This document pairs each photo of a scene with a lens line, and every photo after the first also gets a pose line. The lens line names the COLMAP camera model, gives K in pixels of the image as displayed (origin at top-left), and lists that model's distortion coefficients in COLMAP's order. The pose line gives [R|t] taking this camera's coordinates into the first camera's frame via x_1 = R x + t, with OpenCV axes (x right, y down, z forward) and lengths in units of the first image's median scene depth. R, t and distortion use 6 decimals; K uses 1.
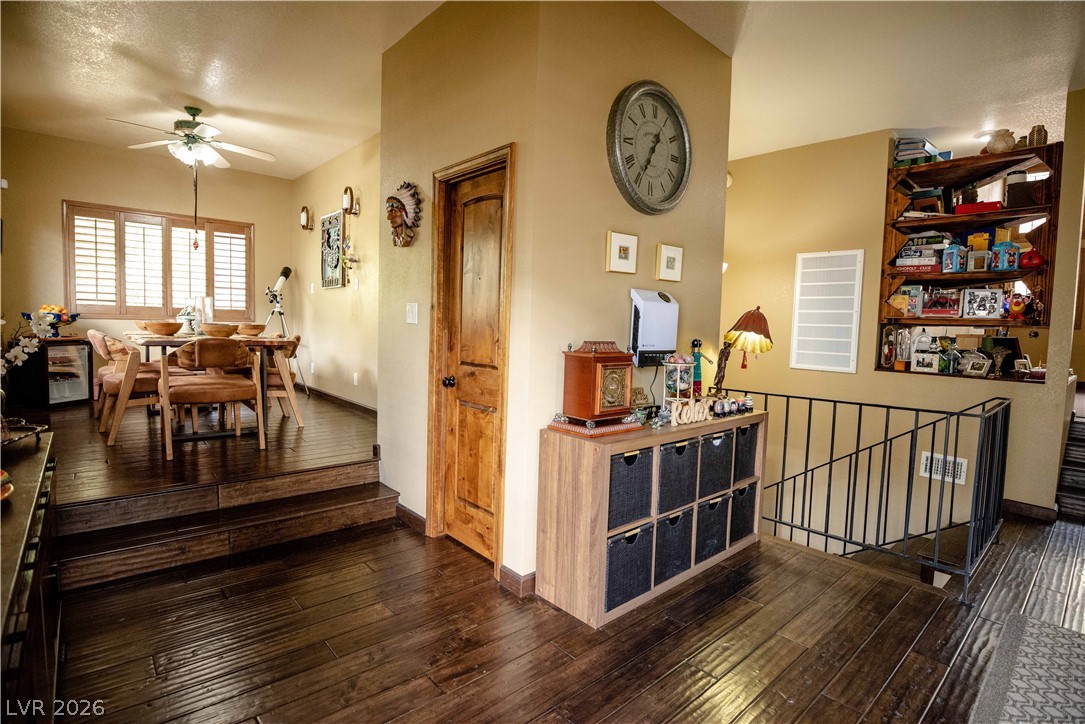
lens RADIAL K [[527.9, 0, 542.5], [0, 527.9, 362.0], [0, 0, 1]] dist [-0.020299, -0.007993]
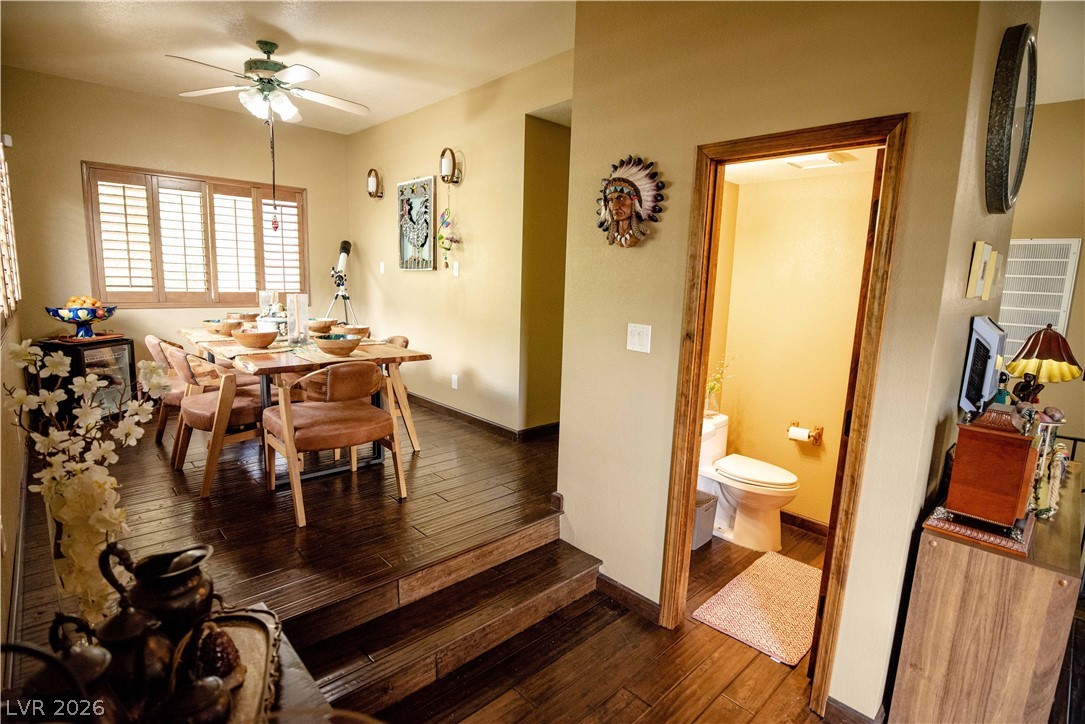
lens RADIAL K [[527.9, 0, 542.5], [0, 527.9, 362.0], [0, 0, 1]] dist [-0.020299, -0.007993]
pose [[0.999492, -0.002747, 0.031742, -0.377272], [-0.000019, 0.996224, 0.086820, -0.113948], [-0.031861, -0.086776, 0.995718, 0.239818]]
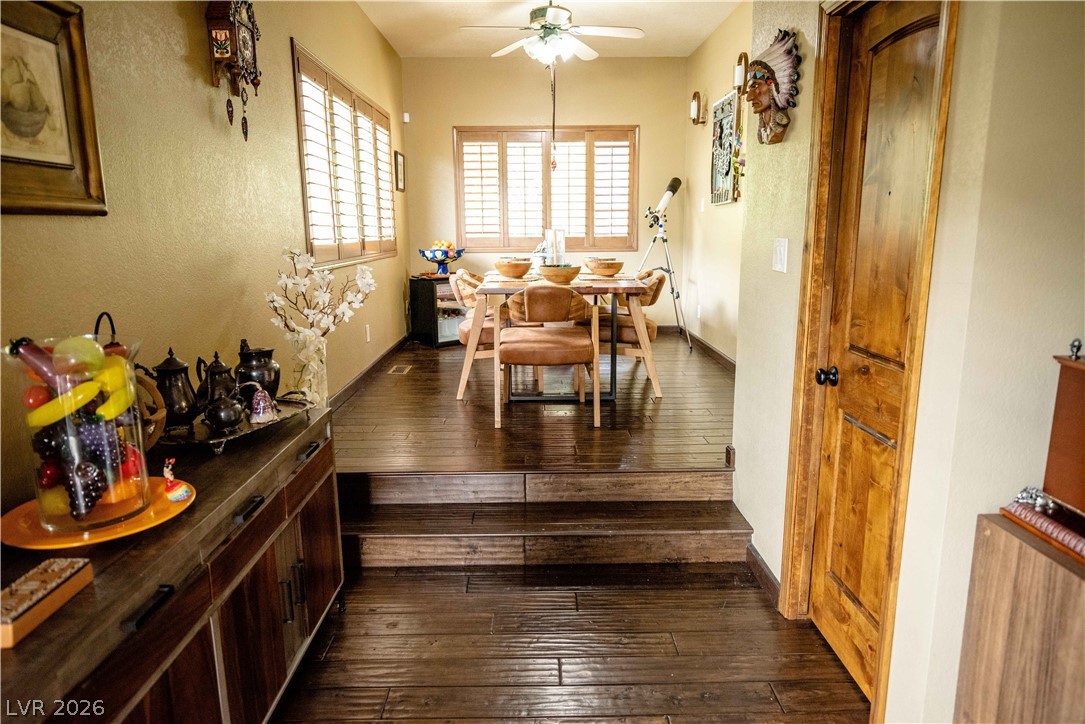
lens RADIAL K [[676.5, 0, 542.5], [0, 676.5, 362.0], [0, 0, 1]] dist [0.005339, -0.002530]
pose [[0.756469, 0.088657, -0.647992, 0.058057], [-0.014899, 0.992849, 0.118446, -0.053643], [0.653859, -0.079947, 0.752381, 0.205023]]
